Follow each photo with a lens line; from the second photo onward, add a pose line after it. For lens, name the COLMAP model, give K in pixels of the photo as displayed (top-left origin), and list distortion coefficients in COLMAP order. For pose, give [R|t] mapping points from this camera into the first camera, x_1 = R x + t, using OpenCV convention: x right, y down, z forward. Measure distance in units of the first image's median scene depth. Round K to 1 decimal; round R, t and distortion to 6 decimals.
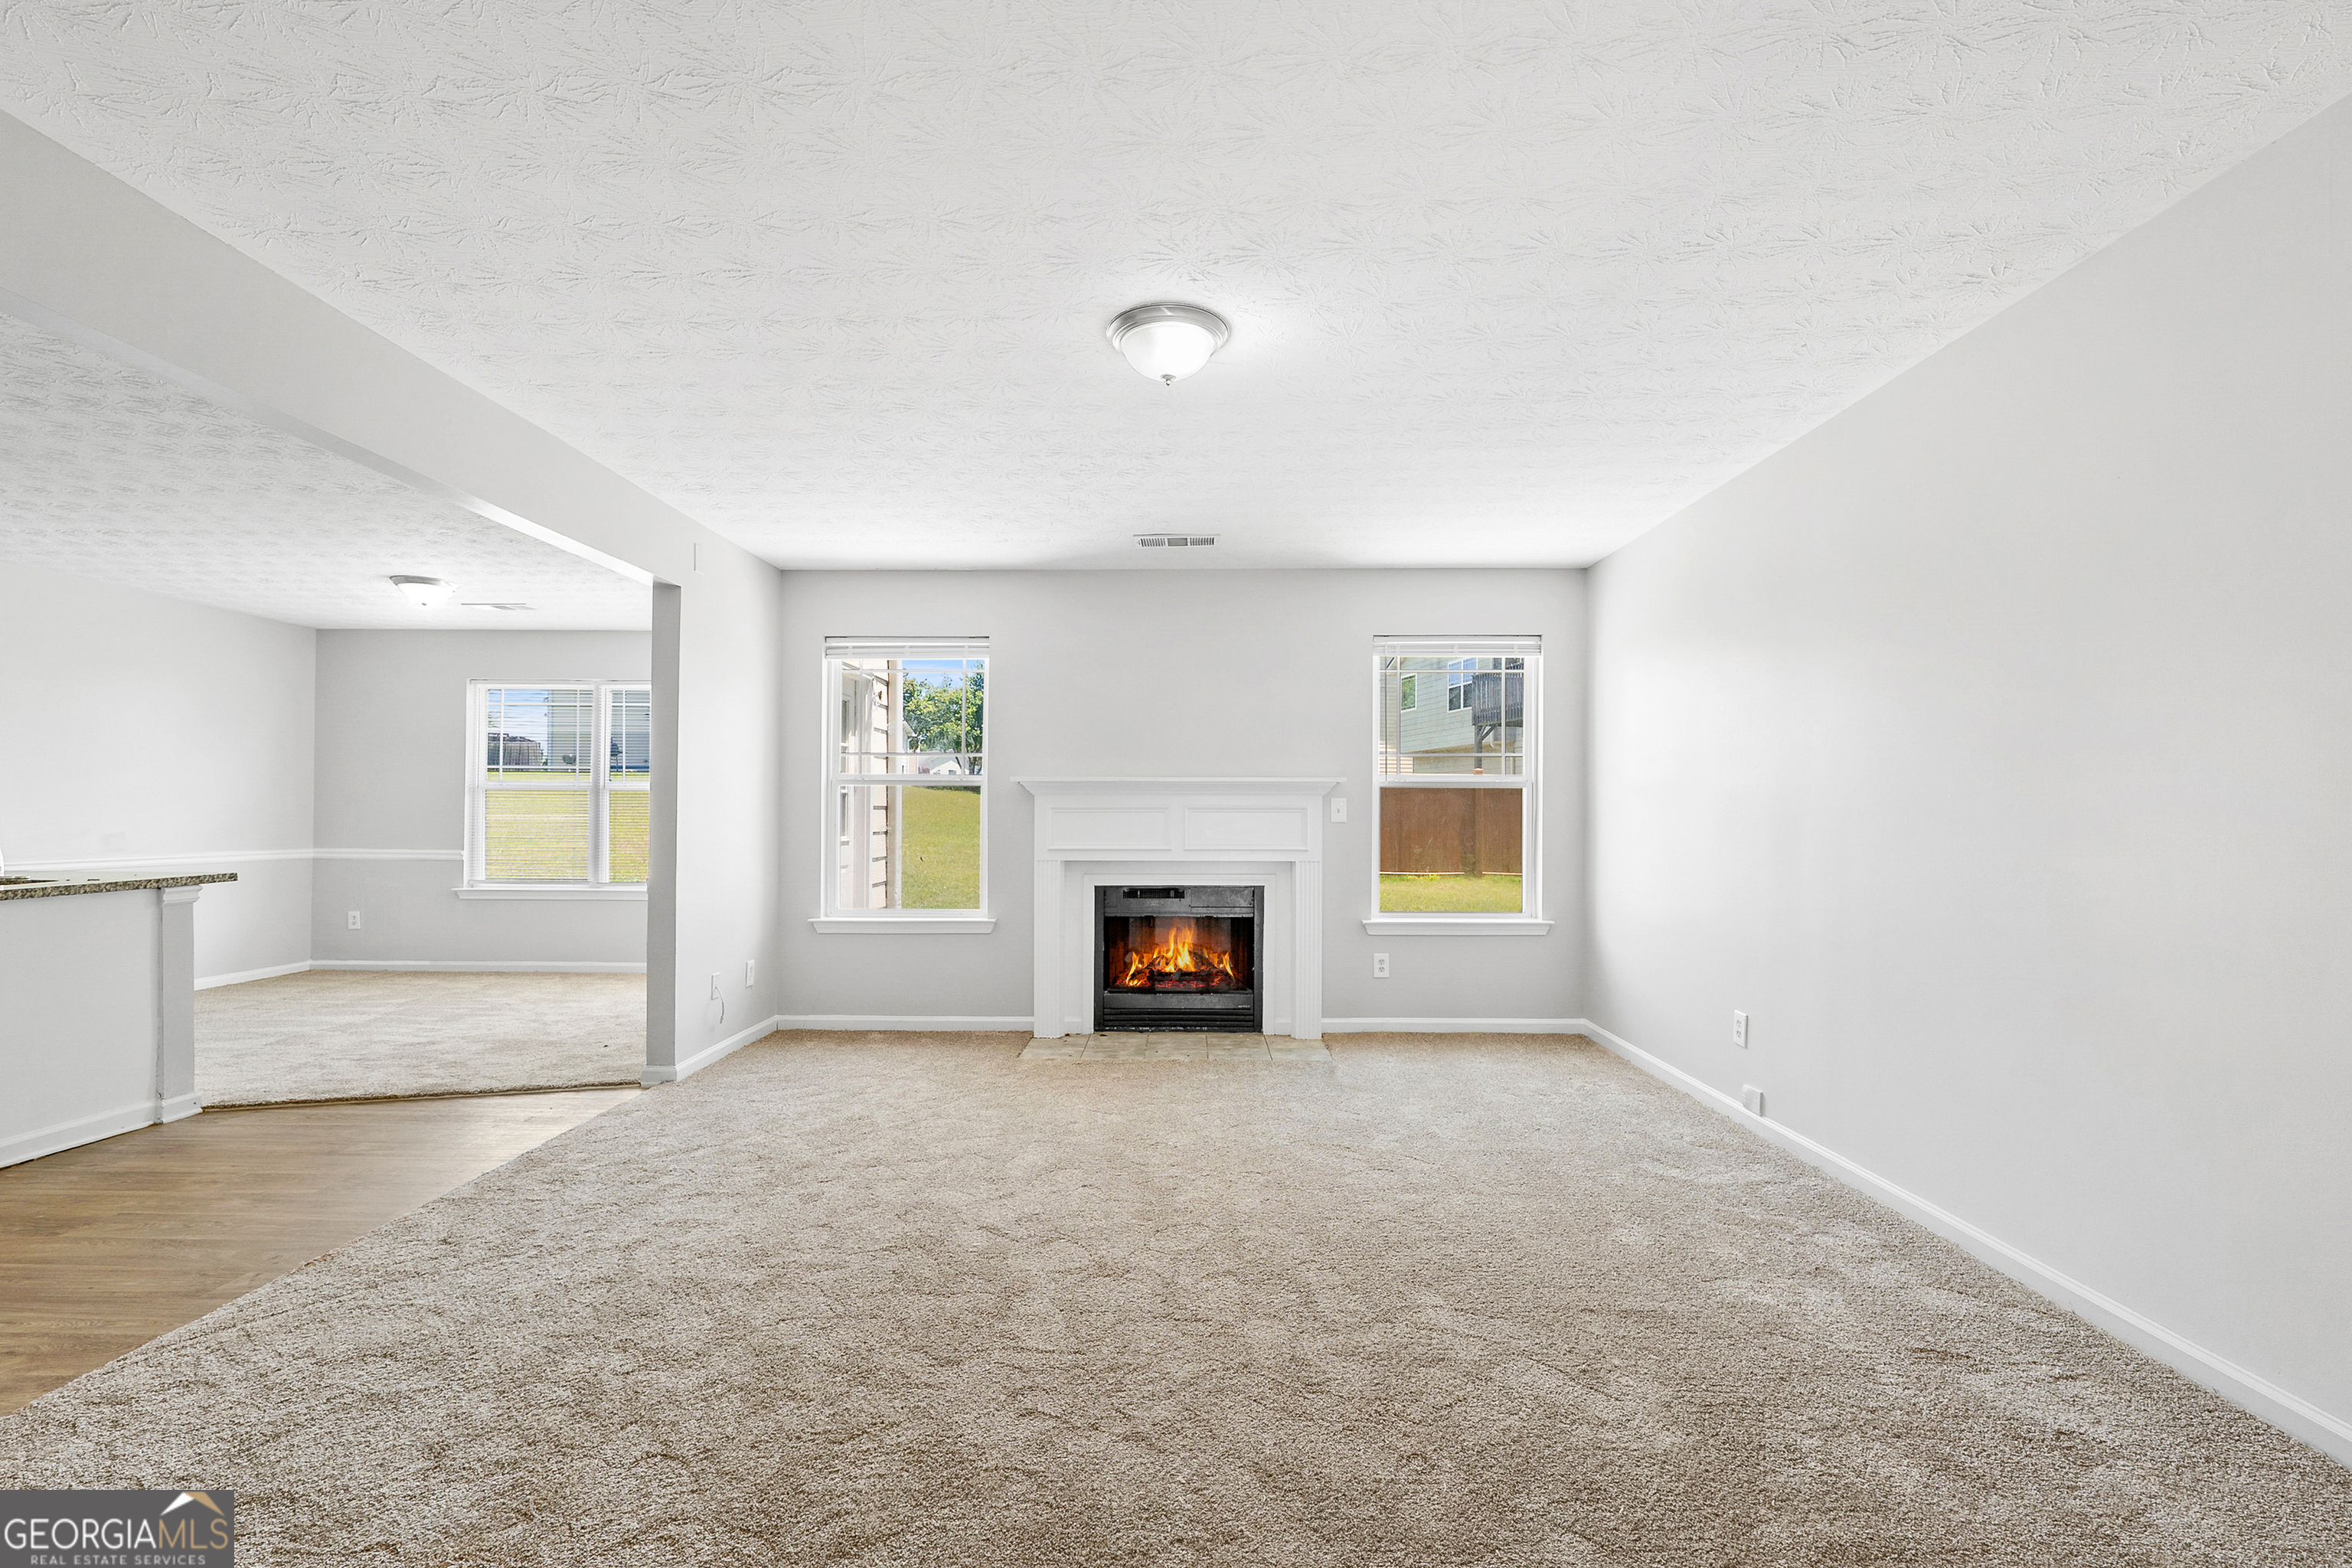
lens RADIAL K [[1026.9, 0, 1178.0], [0, 1026.9, 815.0], [0, 0, 1]] dist [-0.005612, -0.000551]
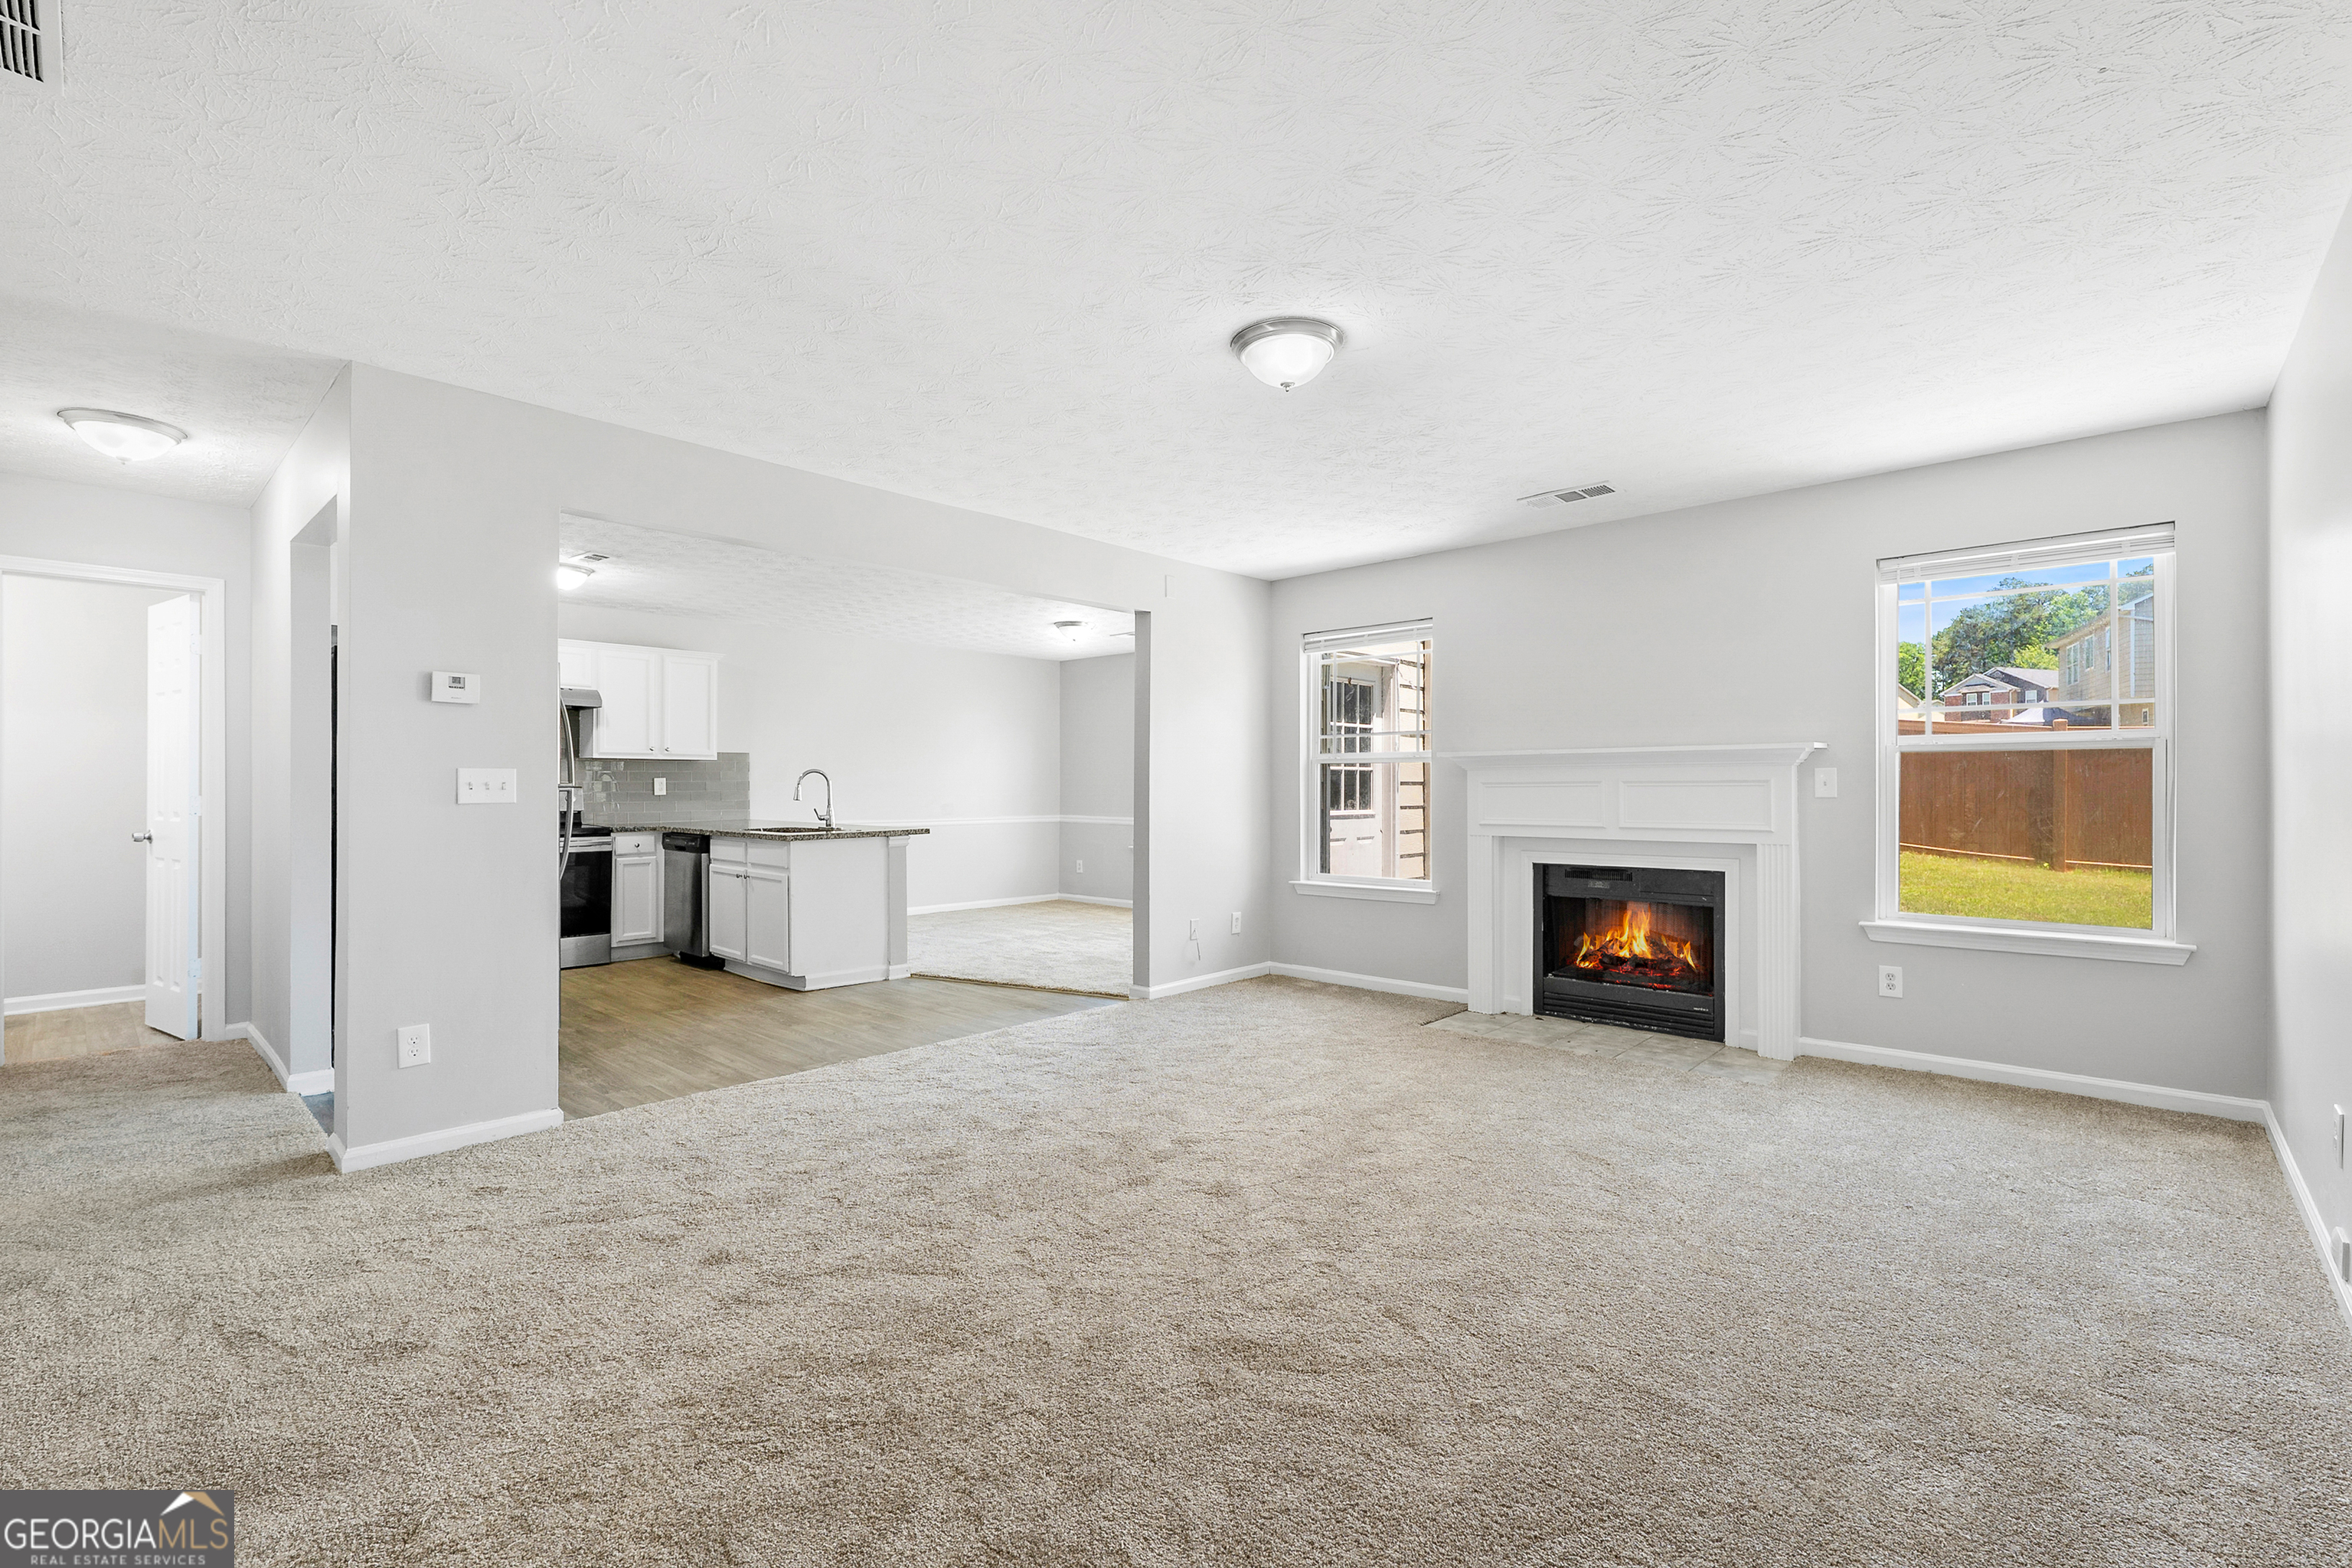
lens RADIAL K [[1022.8, 0, 1177.1], [0, 1022.8, 790.0], [0, 0, 1]] dist [-0.004309, -0.000431]
pose [[0.743297, -0.003362, -0.668953, 0.341619], [0.003100, 0.999994, -0.001581, 0.000862], [0.668954, -0.000899, 0.743303, 0.067362]]
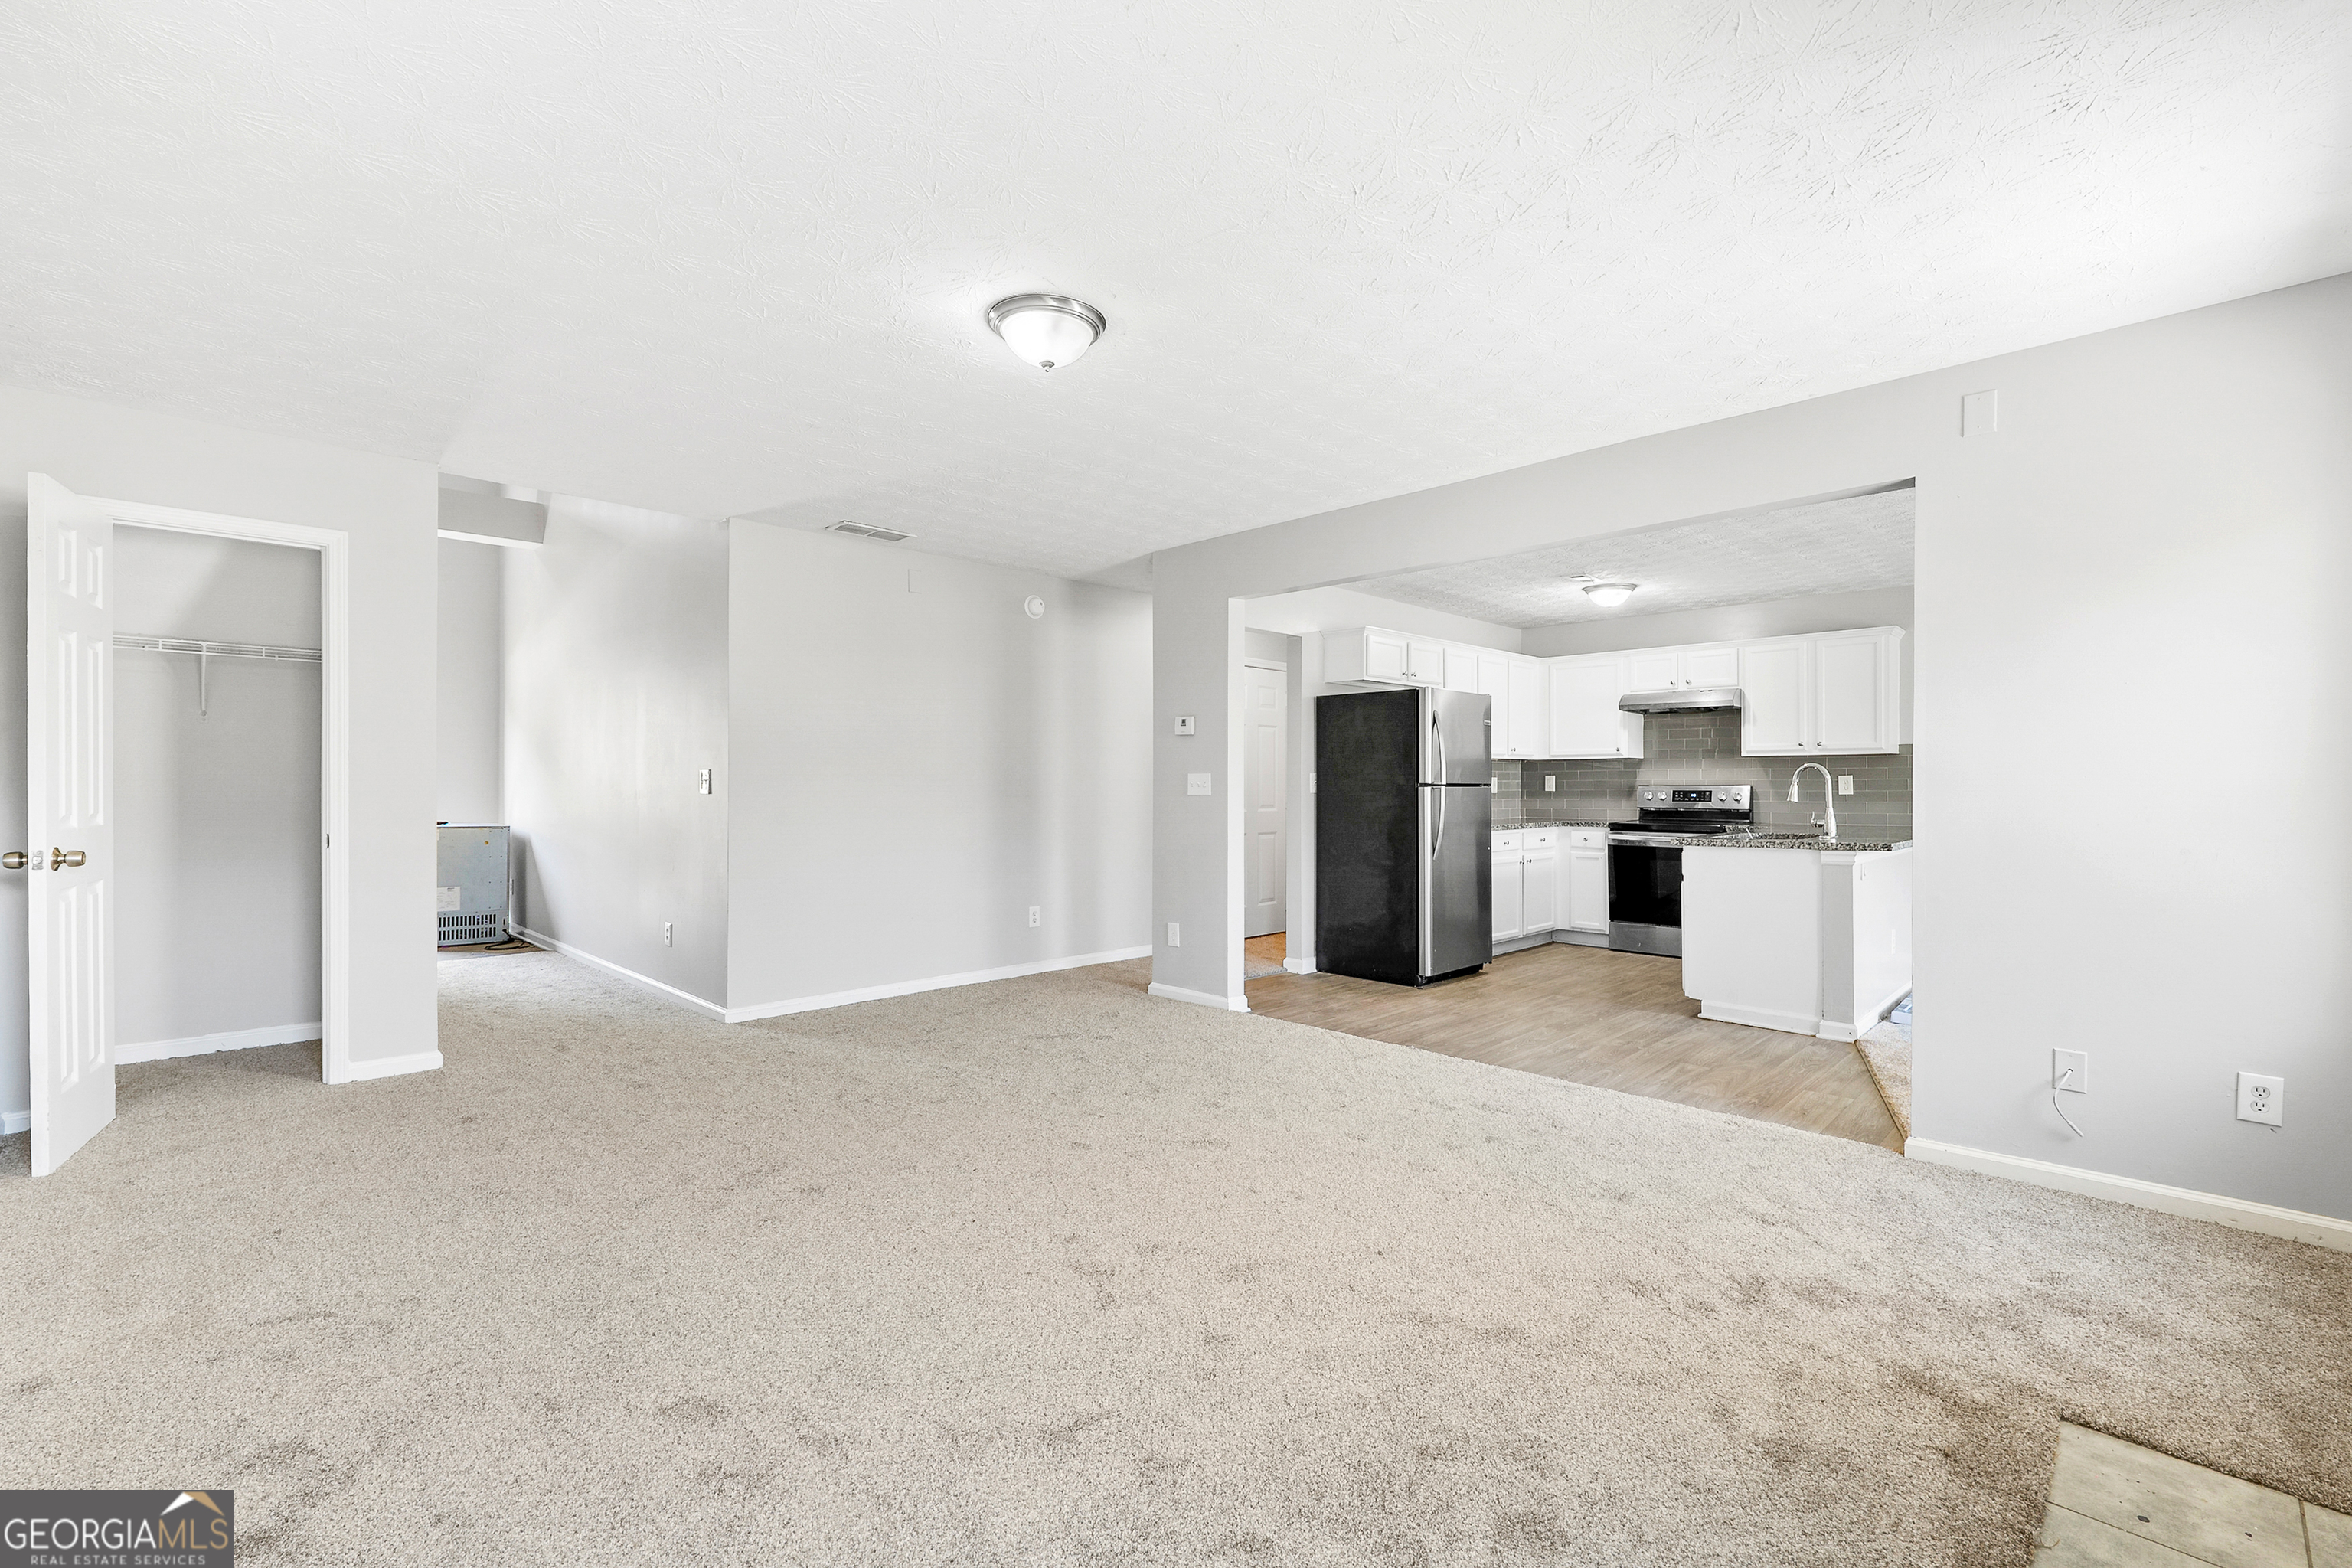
lens RADIAL K [[1022.8, 0, 1177.1], [0, 1022.8, 790.0], [0, 0, 1]] dist [-0.004309, -0.000431]
pose [[-0.698562, -0.001963, -0.715546, 0.346760], [-0.004823, 0.999986, 0.001965, -0.000458], [0.715533, 0.004823, -0.698562, 0.999726]]
